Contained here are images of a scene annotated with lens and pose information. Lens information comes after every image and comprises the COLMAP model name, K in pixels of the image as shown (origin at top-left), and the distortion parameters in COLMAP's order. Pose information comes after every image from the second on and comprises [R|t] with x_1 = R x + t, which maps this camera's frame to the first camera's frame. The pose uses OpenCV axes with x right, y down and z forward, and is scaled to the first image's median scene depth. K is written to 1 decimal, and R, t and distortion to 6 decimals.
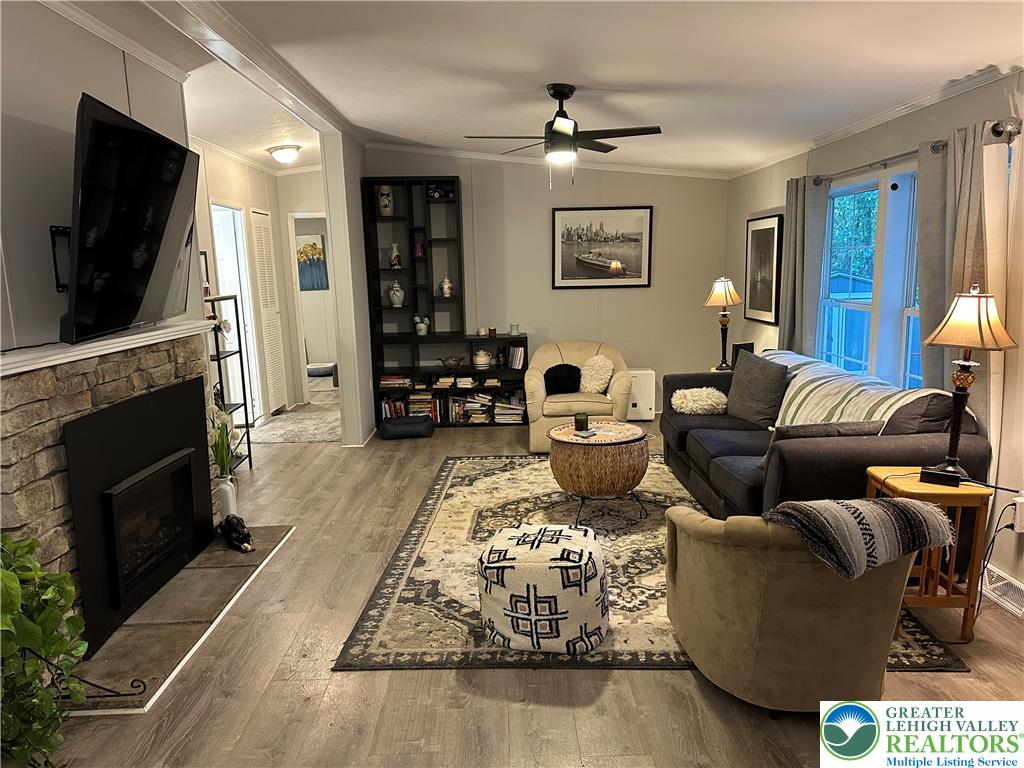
lens RADIAL K [[726.1, 0, 512.0], [0, 726.1, 384.0], [0, 0, 1]] dist [0.164595, -0.245977]
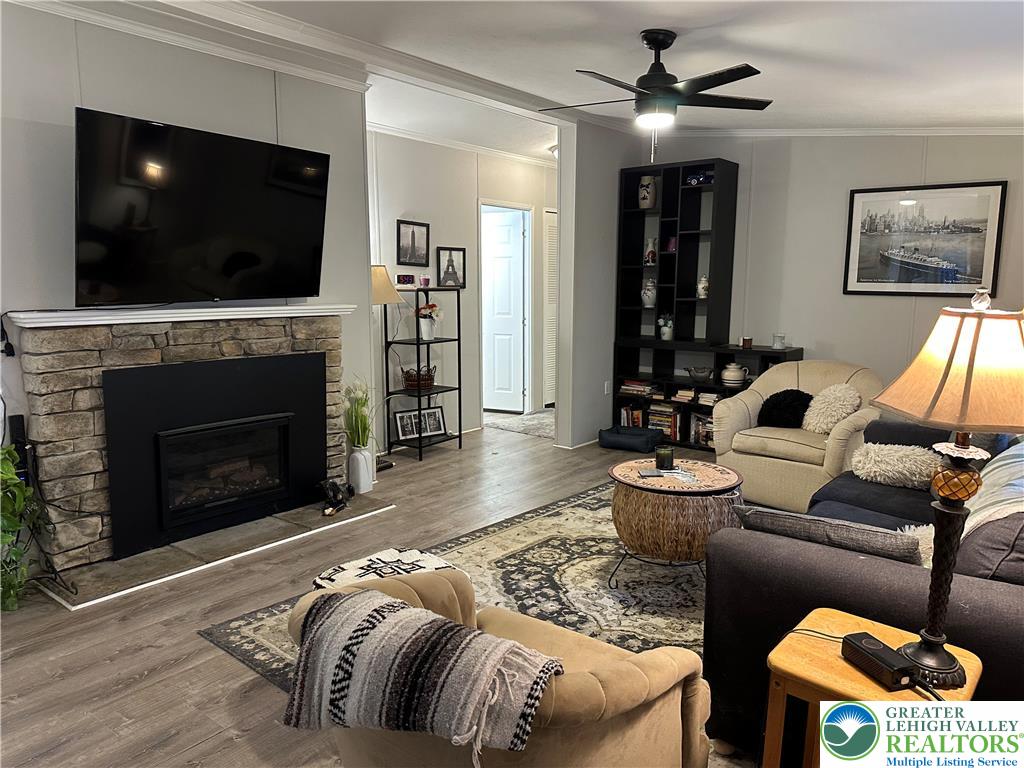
lens RADIAL K [[723.3, 0, 512.0], [0, 723.3, 384.0], [0, 0, 1]] dist [0.097533, -0.132889]
pose [[0.767550, 0.118942, -0.629857, 0.326198], [-0.123279, 0.991681, 0.037039, -0.025318], [0.629022, 0.049219, 0.775827, 0.209728]]
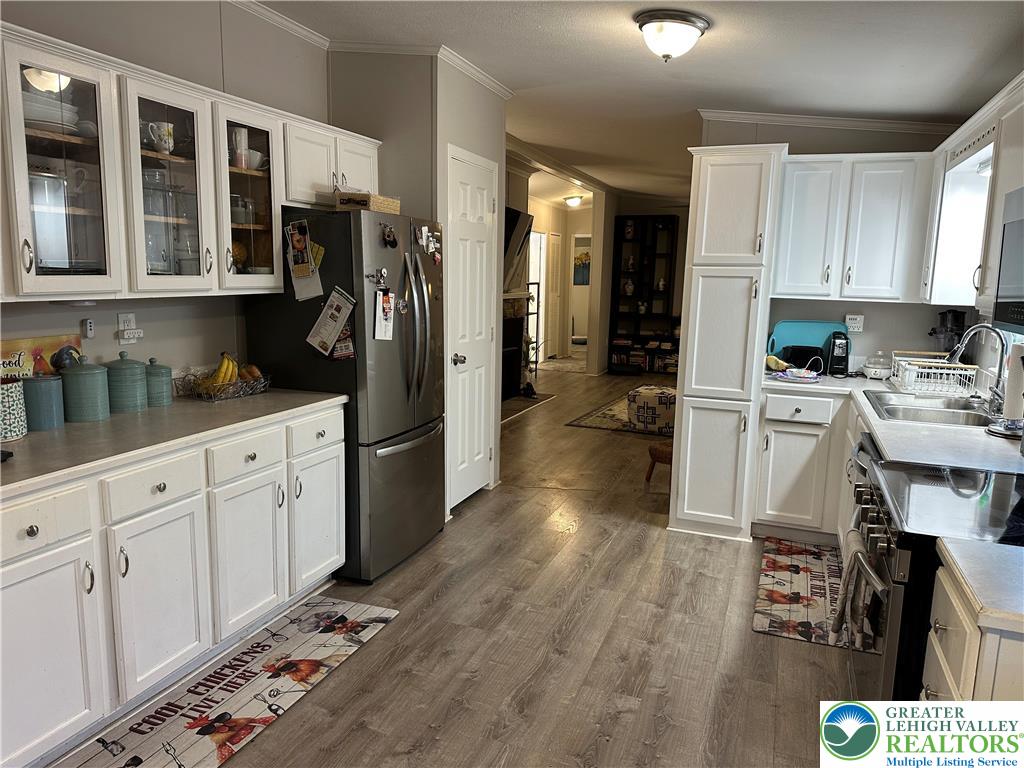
lens RADIAL K [[726.1, 0, 512.0], [0, 726.1, 384.0], [0, 0, 1]] dist [0.164595, -0.245977]
pose [[0.930782, 0.102546, -0.350897, 0.205471], [-0.104287, 0.994449, 0.013990, 0.101540], [0.350384, 0.023572, 0.936309, -0.643586]]
